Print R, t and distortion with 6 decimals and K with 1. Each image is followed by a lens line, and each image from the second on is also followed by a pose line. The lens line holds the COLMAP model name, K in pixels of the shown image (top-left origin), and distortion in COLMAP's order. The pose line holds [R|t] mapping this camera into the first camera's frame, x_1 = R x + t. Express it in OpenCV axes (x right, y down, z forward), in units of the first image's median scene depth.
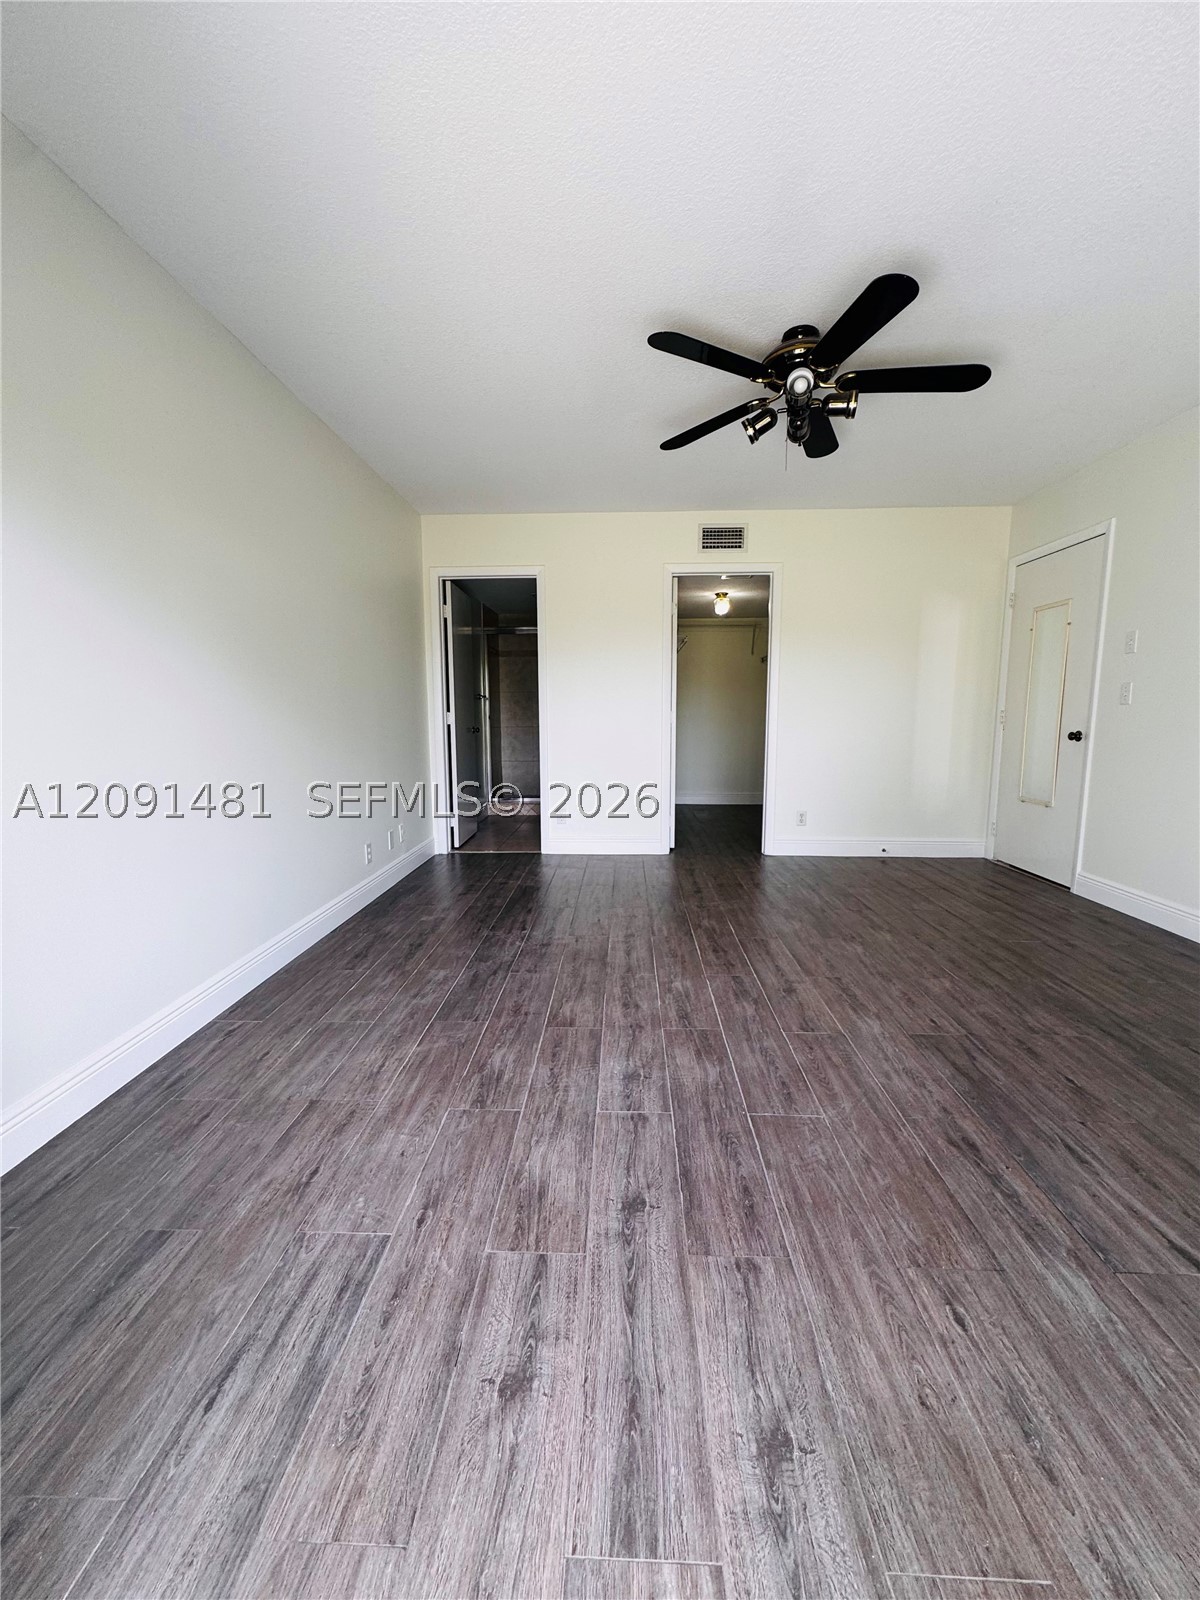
lens RADIAL K [[634.8, 0, 600.0], [0, 634.8, 800.0], [0, 0, 1]] dist [-0.005088, 0.000071]
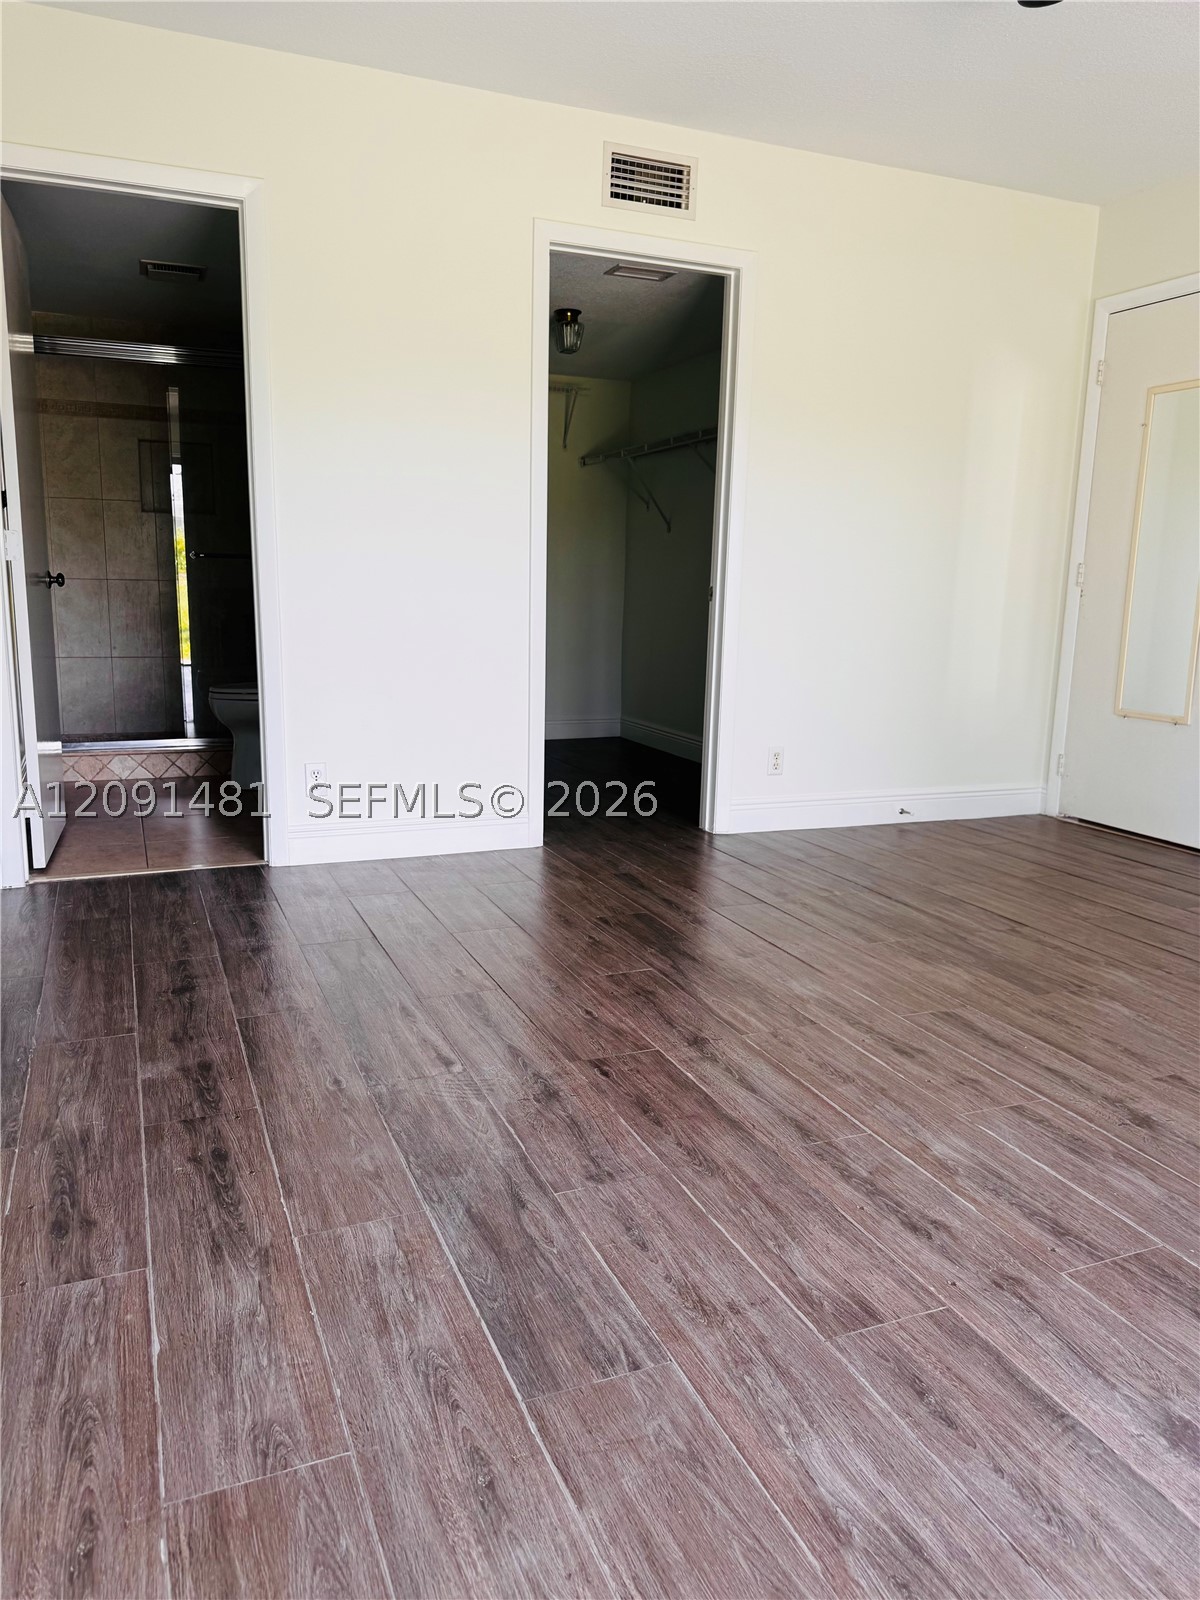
lens RADIAL K [[1129.8, 0, 590.6], [0, 1129.8, 800.6], [0, 0, 1]] dist [0.050098, -0.069175]
pose [[0.908173, -0.057238, 0.414663, -0.378526], [0.031598, 0.997155, 0.068437, -0.013213], [-0.417400, -0.049050, 0.907398, 0.355997]]
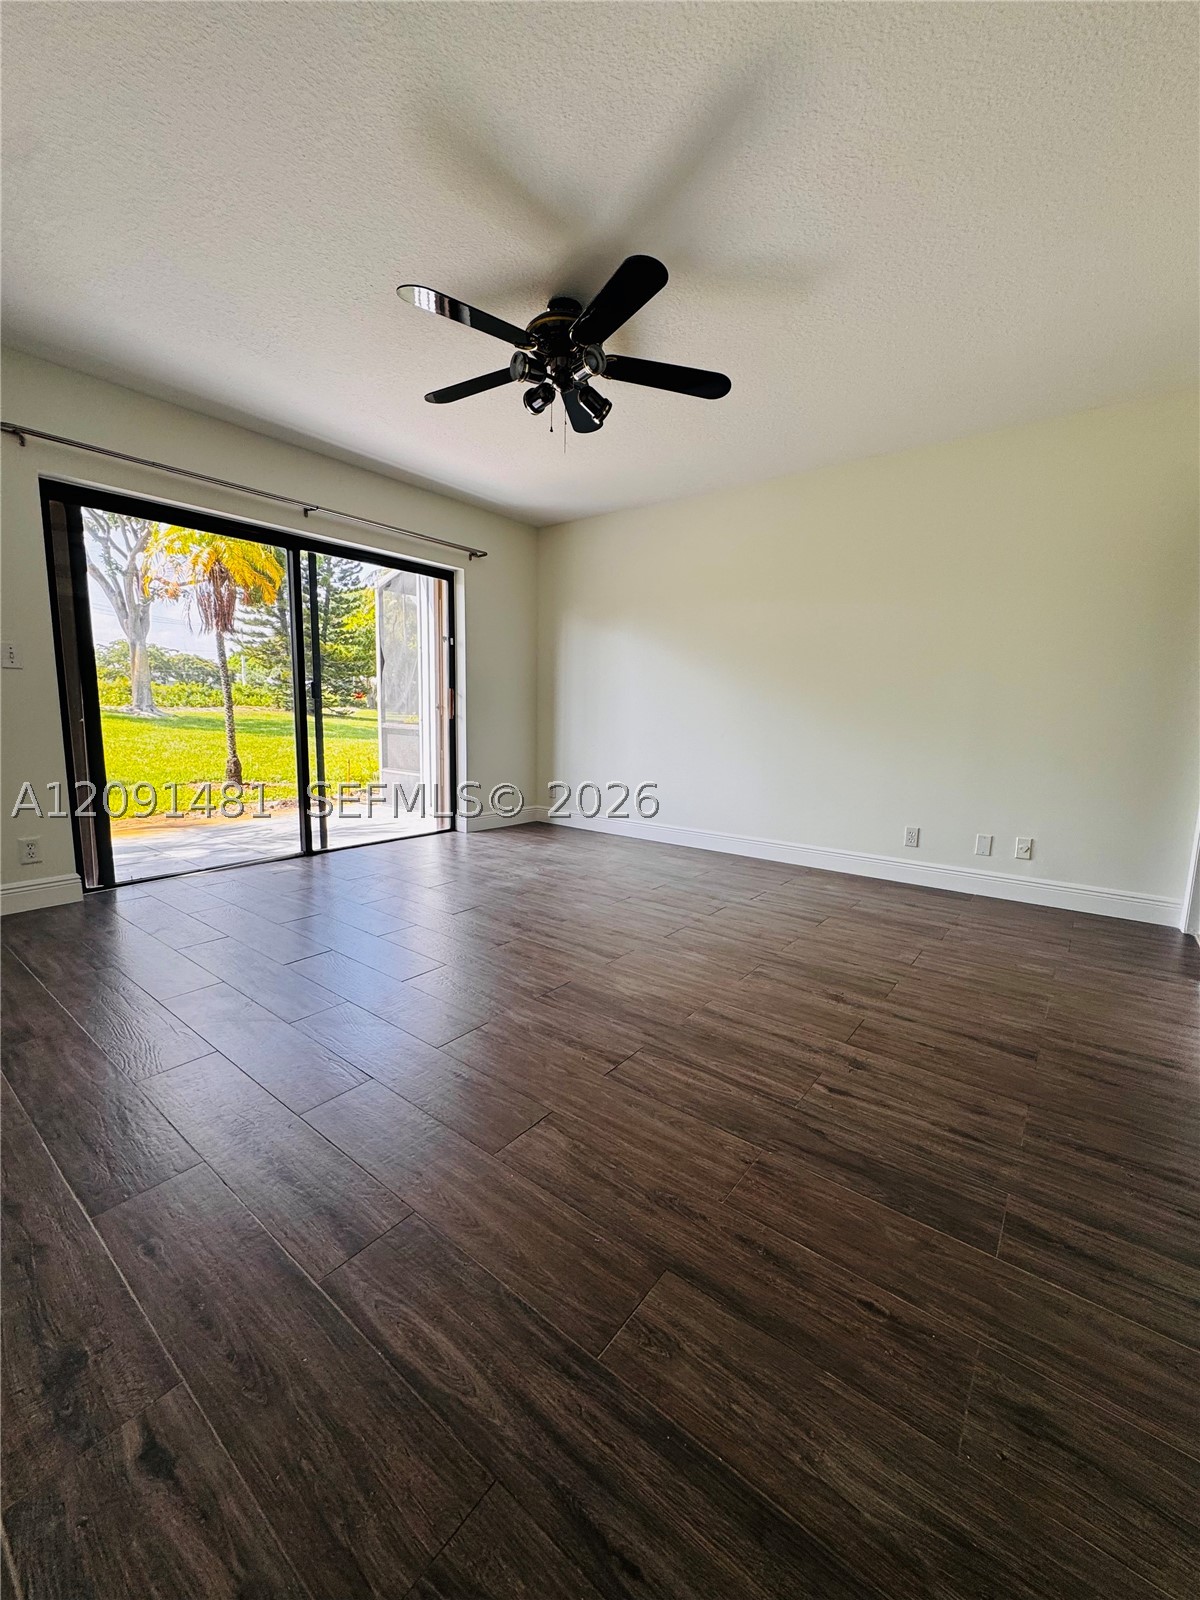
lens RADIAL K [[634.8, 0, 600.0], [0, 634.8, 800.0], [0, 0, 1]] dist [-0.005088, 0.000071]
pose [[-0.579692, 0.108873, -0.807530, 1.013629], [-0.125724, 0.967215, 0.220654, -0.184164], [0.805078, 0.229437, -0.546998, 1.527424]]
